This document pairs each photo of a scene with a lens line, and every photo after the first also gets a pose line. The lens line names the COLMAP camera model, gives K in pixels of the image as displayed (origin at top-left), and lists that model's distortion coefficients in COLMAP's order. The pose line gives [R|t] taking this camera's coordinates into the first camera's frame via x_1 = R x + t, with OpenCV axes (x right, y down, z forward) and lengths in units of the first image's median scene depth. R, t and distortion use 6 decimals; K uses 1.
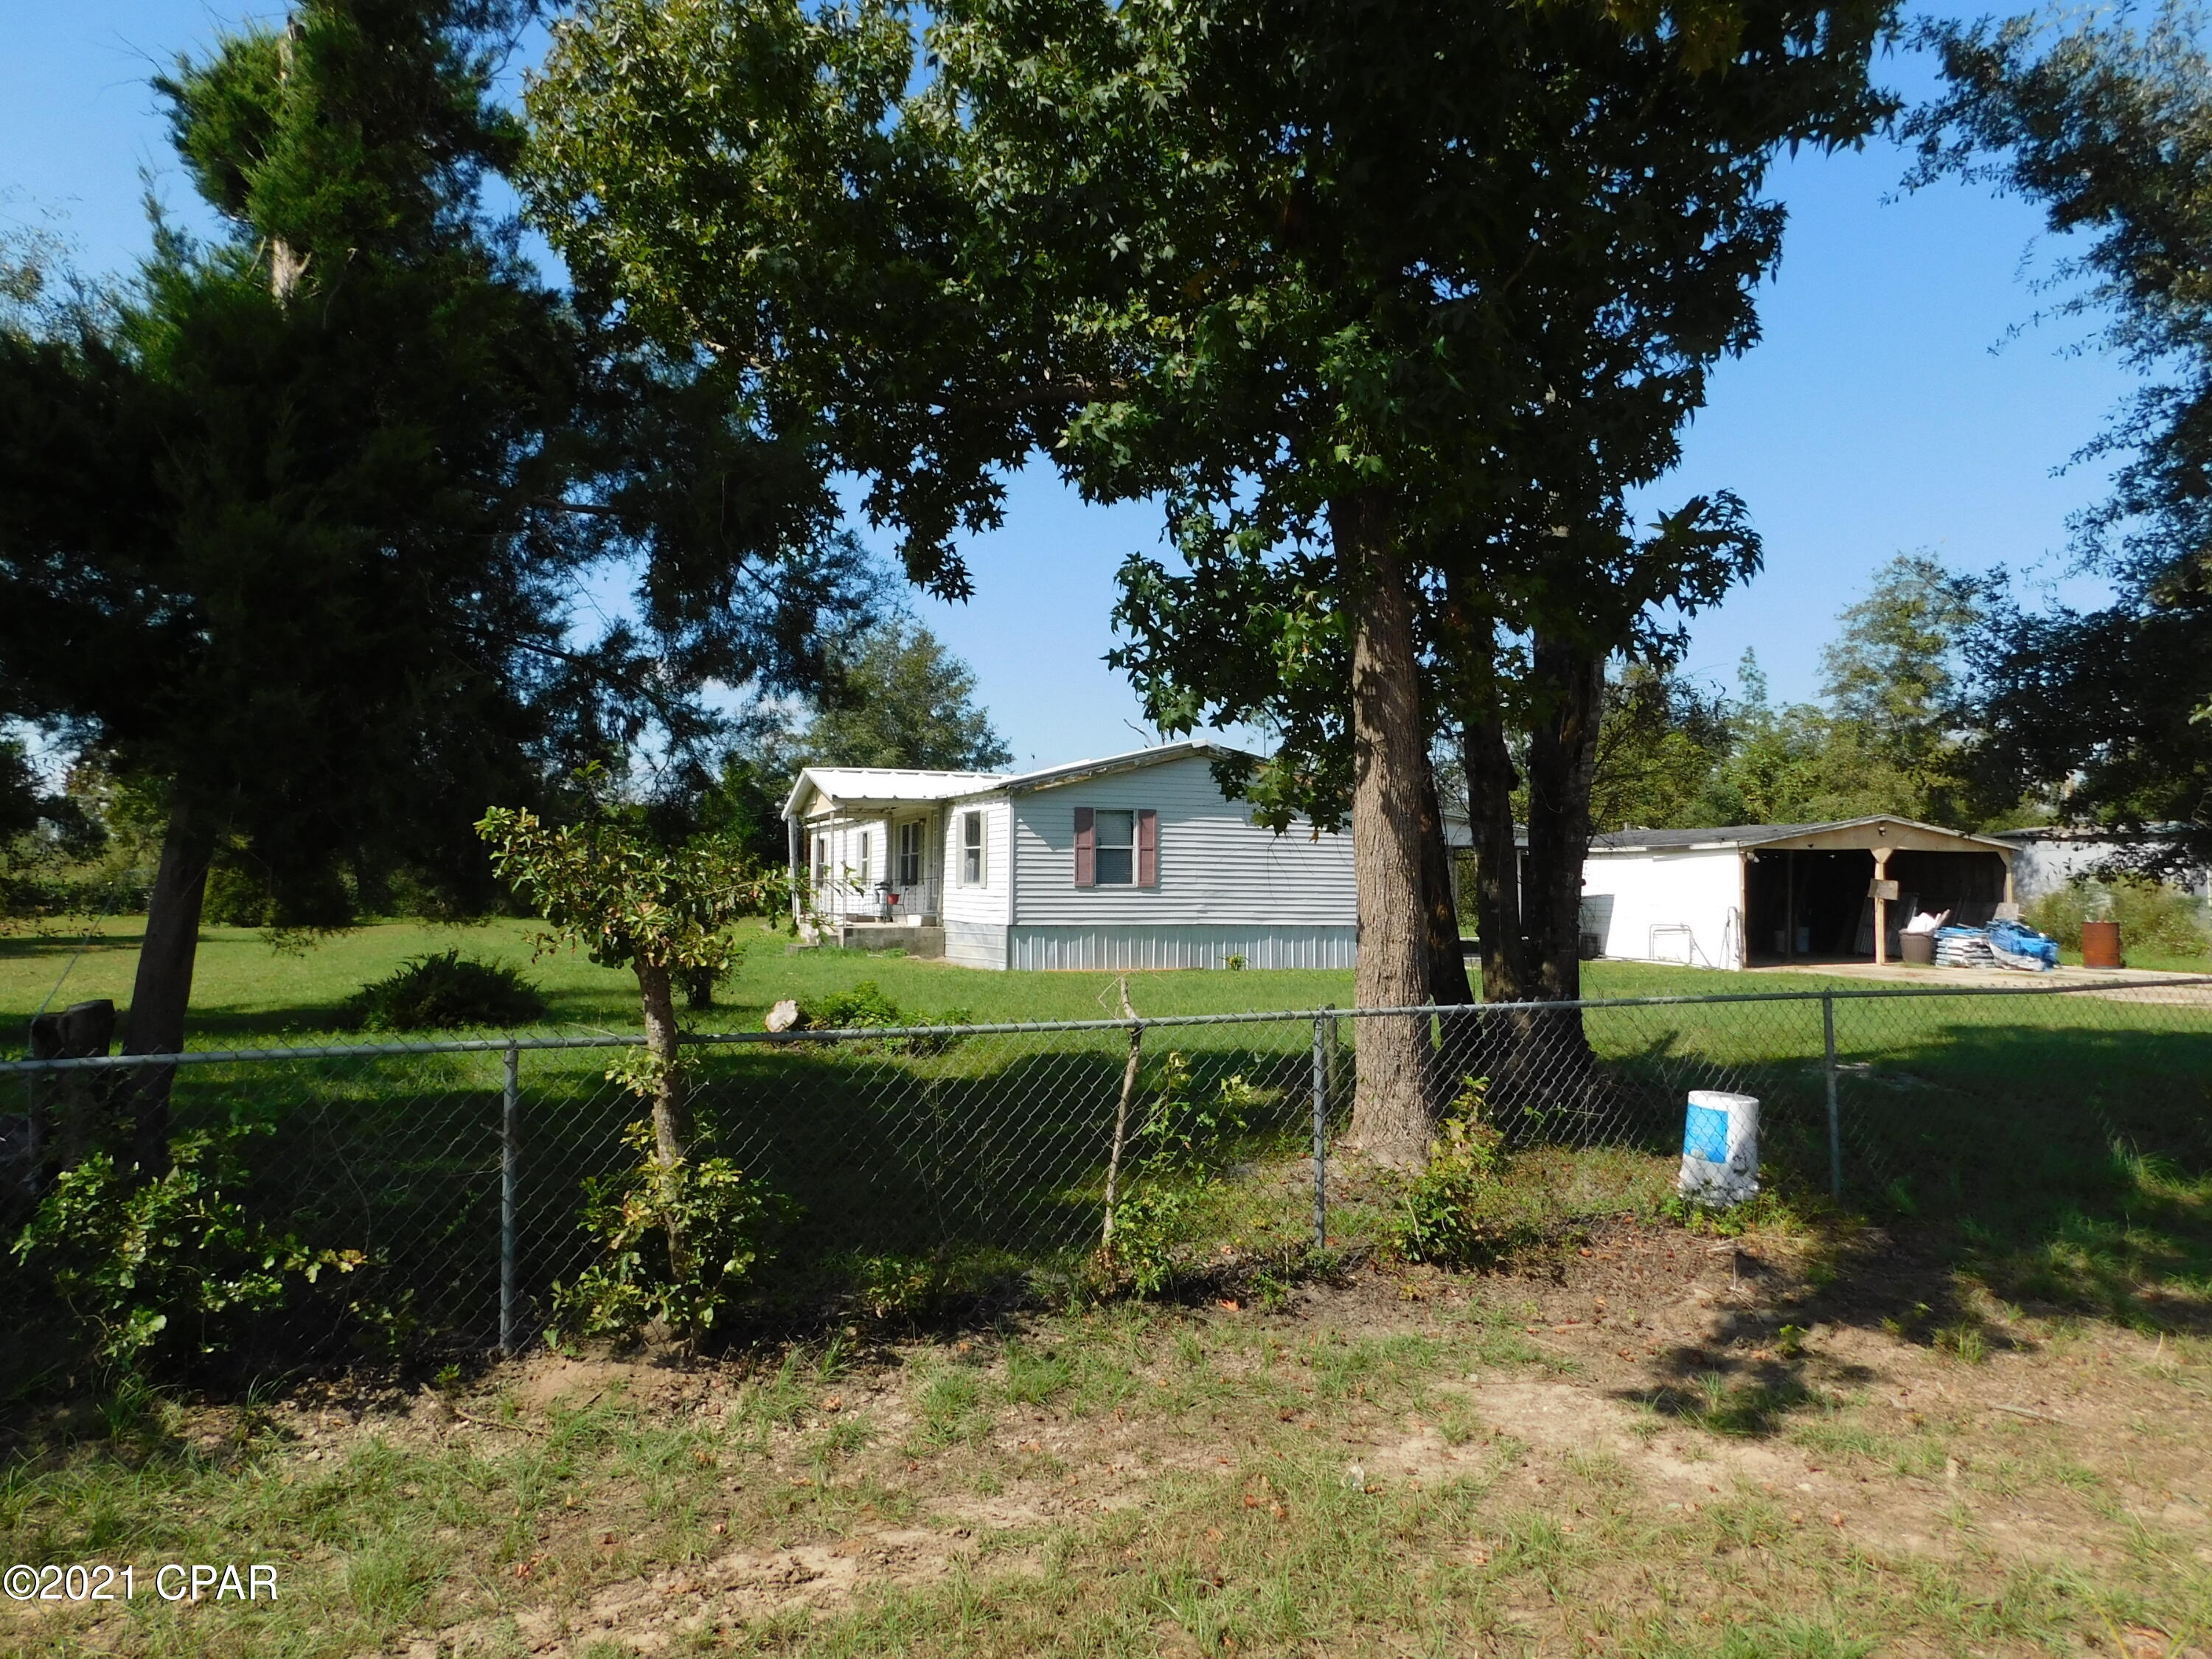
lens RADIAL K [[1478.2, 0, 1106.0], [0, 1478.2, 829.5], [0, 0, 1]] dist [-0.058519, 0.051470]
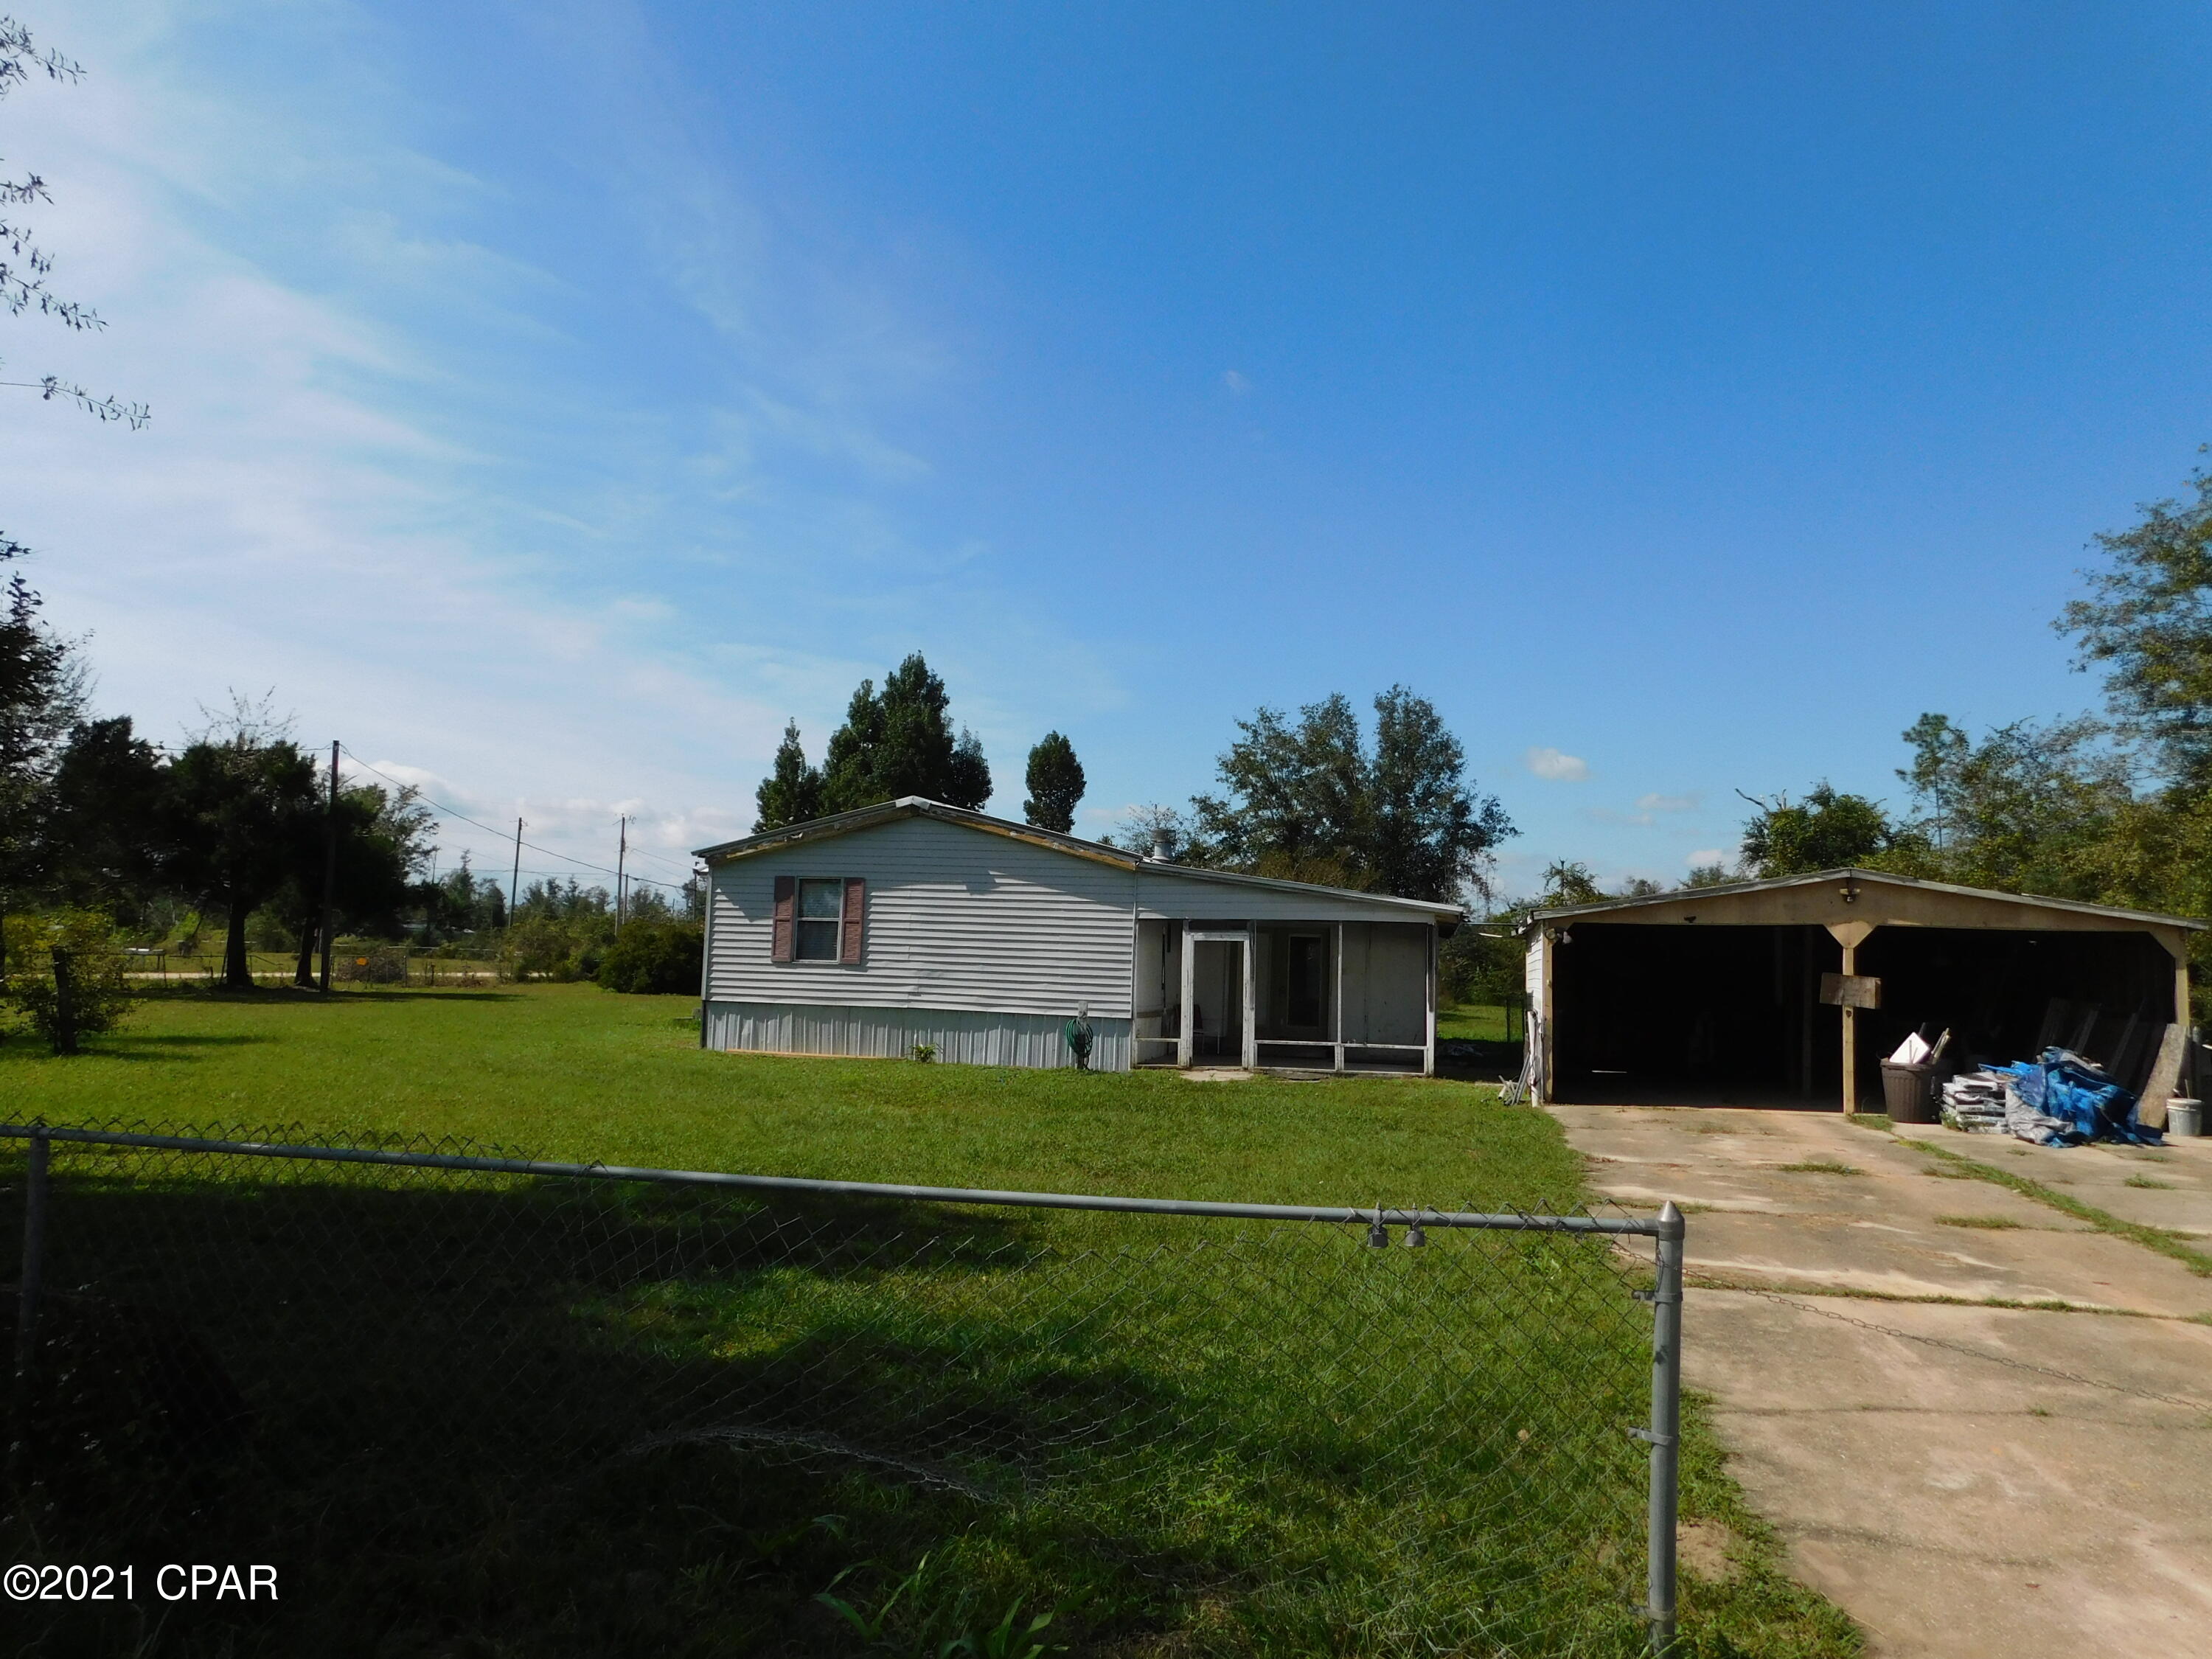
lens RADIAL K [[1478.2, 0, 1106.0], [0, 1478.2, 829.5], [0, 0, 1]] dist [-0.058519, 0.051470]
pose [[0.839640, -0.030989, -0.542258, 0.639231], [0.000120, 0.998382, -0.056871, 0.008448], [0.543143, 0.047686, 0.838285, 0.330324]]
